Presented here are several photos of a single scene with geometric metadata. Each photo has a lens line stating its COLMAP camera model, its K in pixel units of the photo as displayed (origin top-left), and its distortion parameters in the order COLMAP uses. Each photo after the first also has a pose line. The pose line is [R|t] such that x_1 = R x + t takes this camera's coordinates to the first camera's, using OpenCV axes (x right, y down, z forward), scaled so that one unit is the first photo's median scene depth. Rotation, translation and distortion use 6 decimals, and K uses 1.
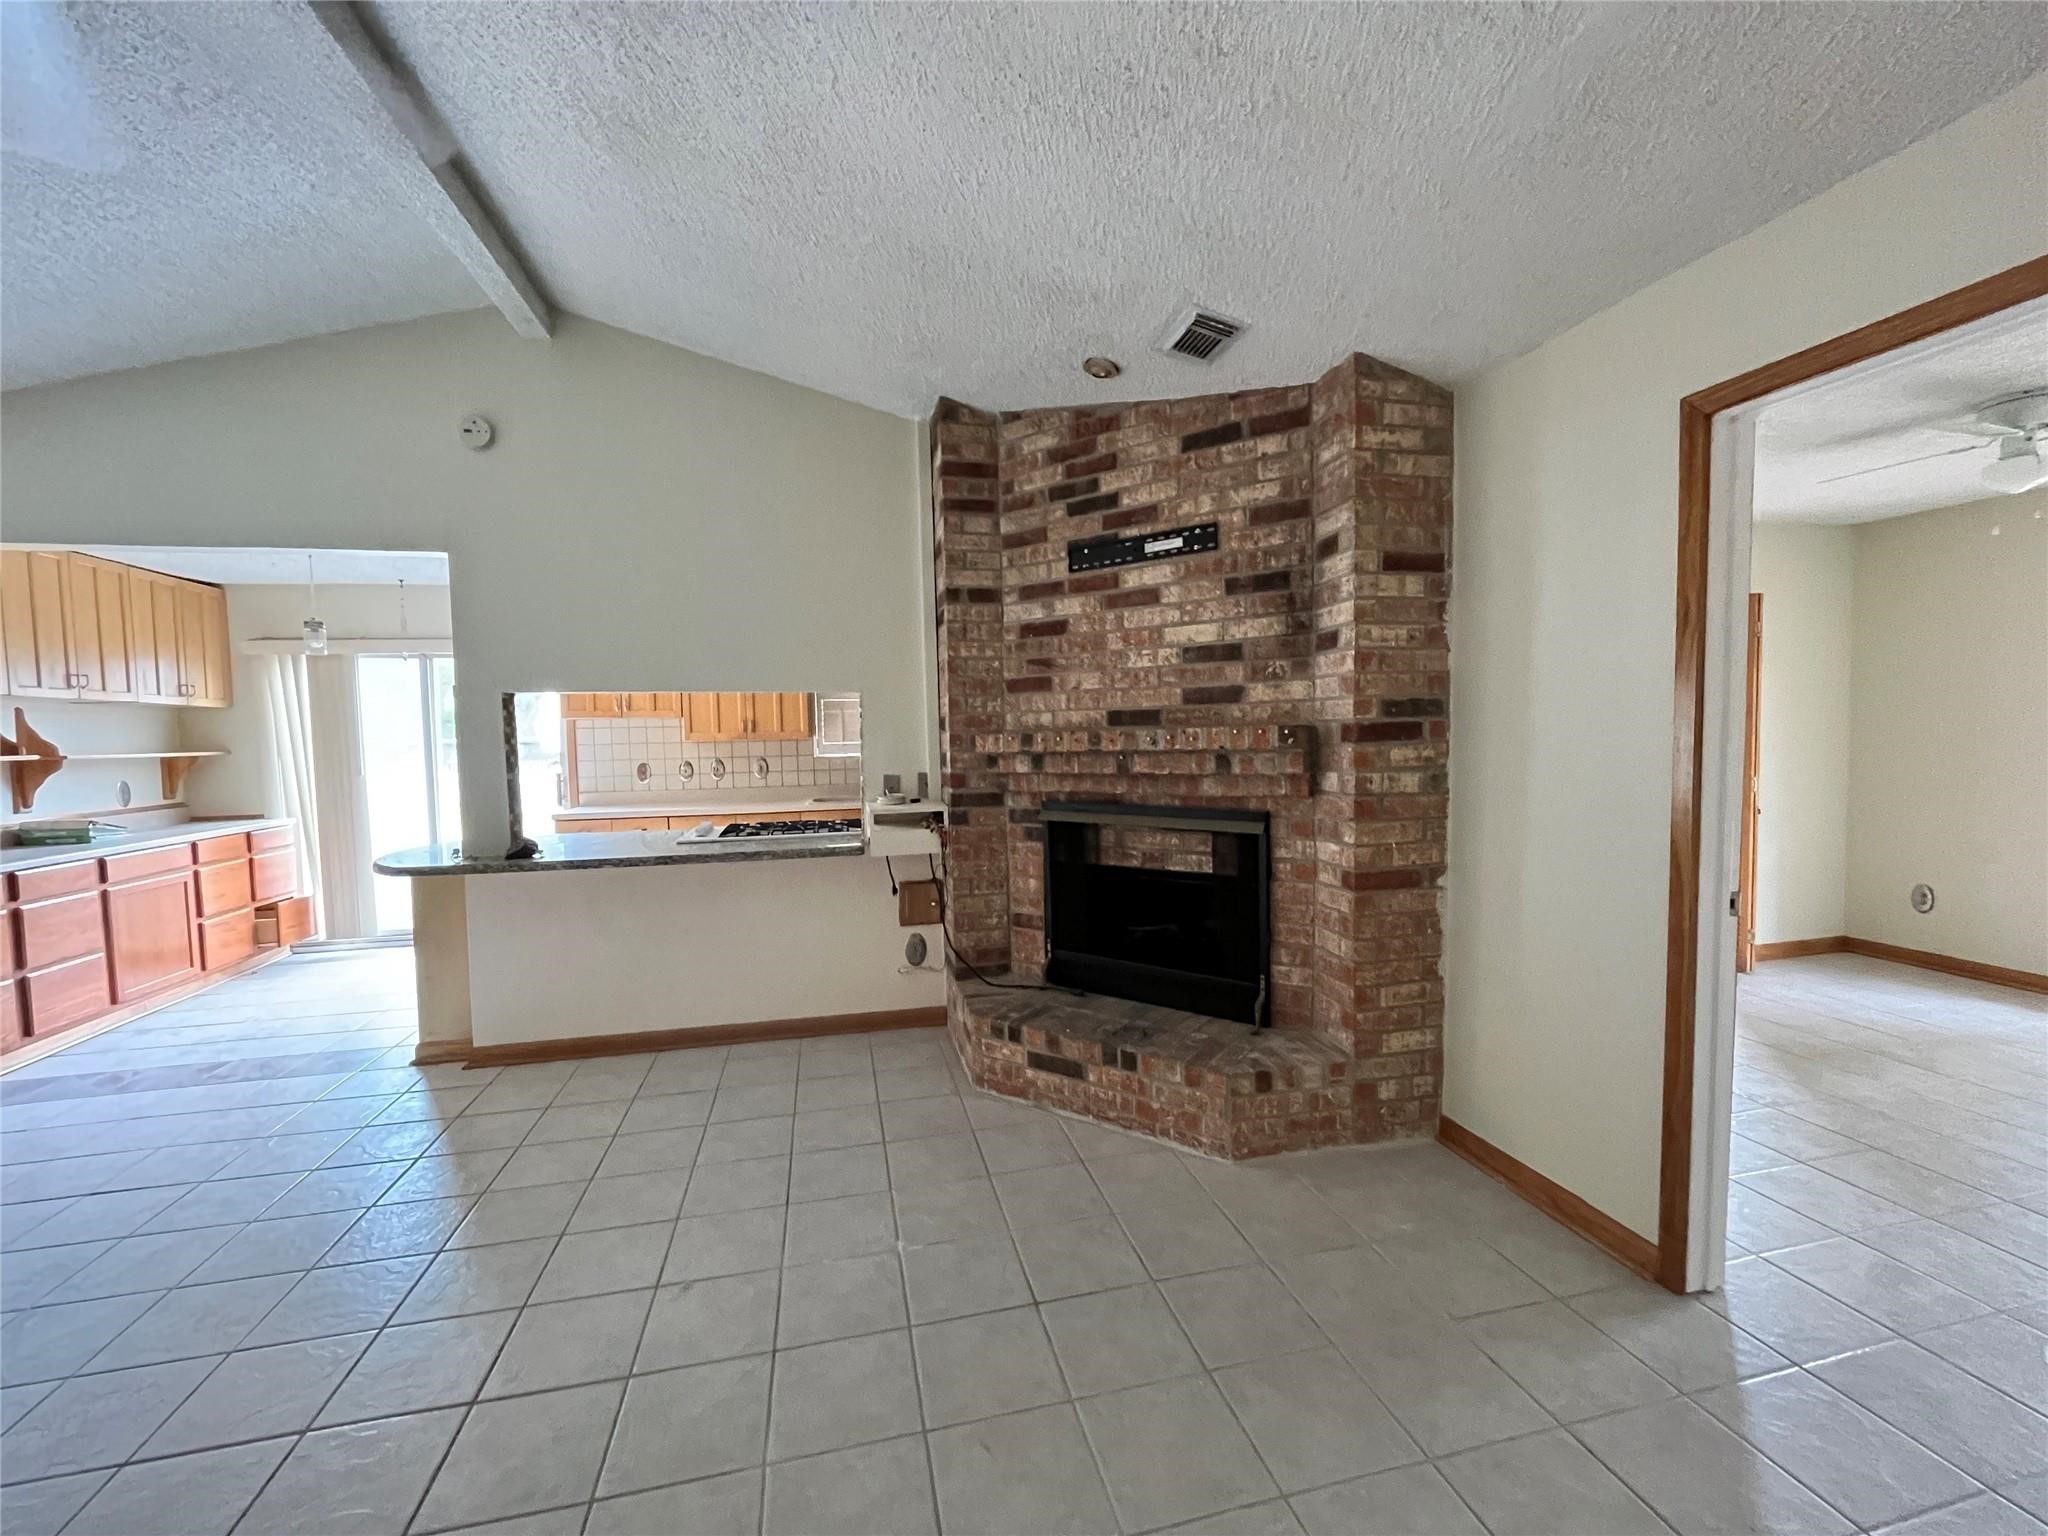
lens RADIAL K [[827.9, 0, 1011.9], [0, 827.9, 773.9], [0, 0, 1]] dist [-0.002743, -0.000676]
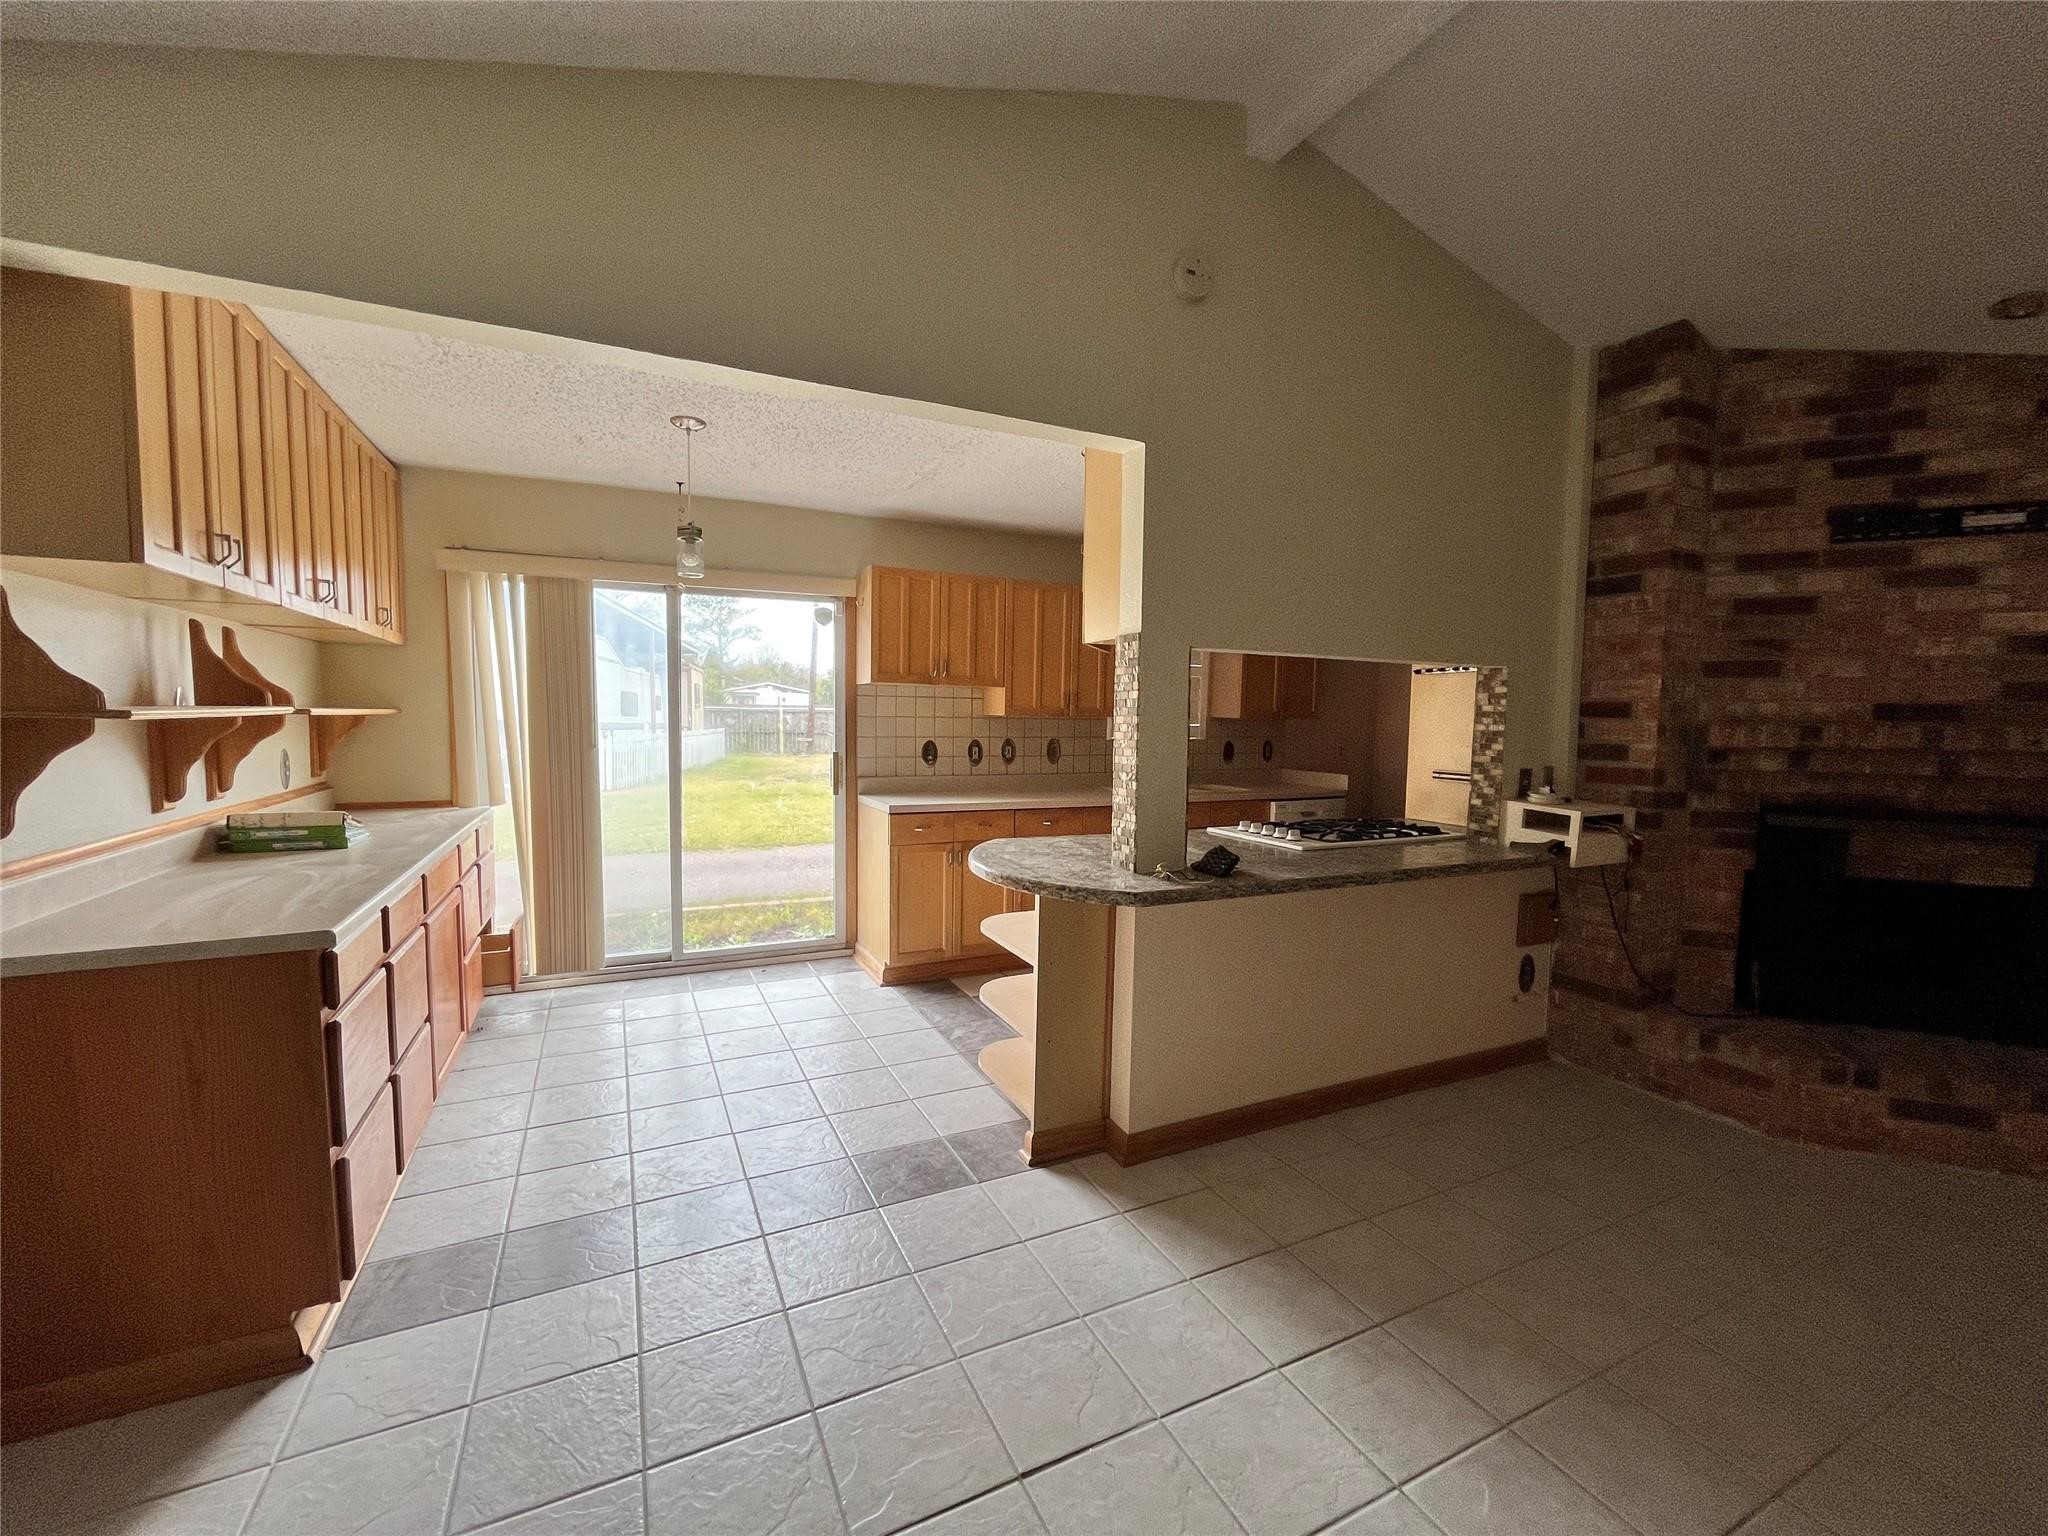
lens RADIAL K [[827.9, 0, 1023.4], [0, 827.9, 772.9], [0, 0, 1]] dist [-0.002743, -0.000676]
pose [[0.975523, 0.019817, 0.219001, -0.939816], [-0.023558, 0.999618, 0.014482, 0.006857], [-0.218631, -0.019287, 0.975617, 0.331164]]
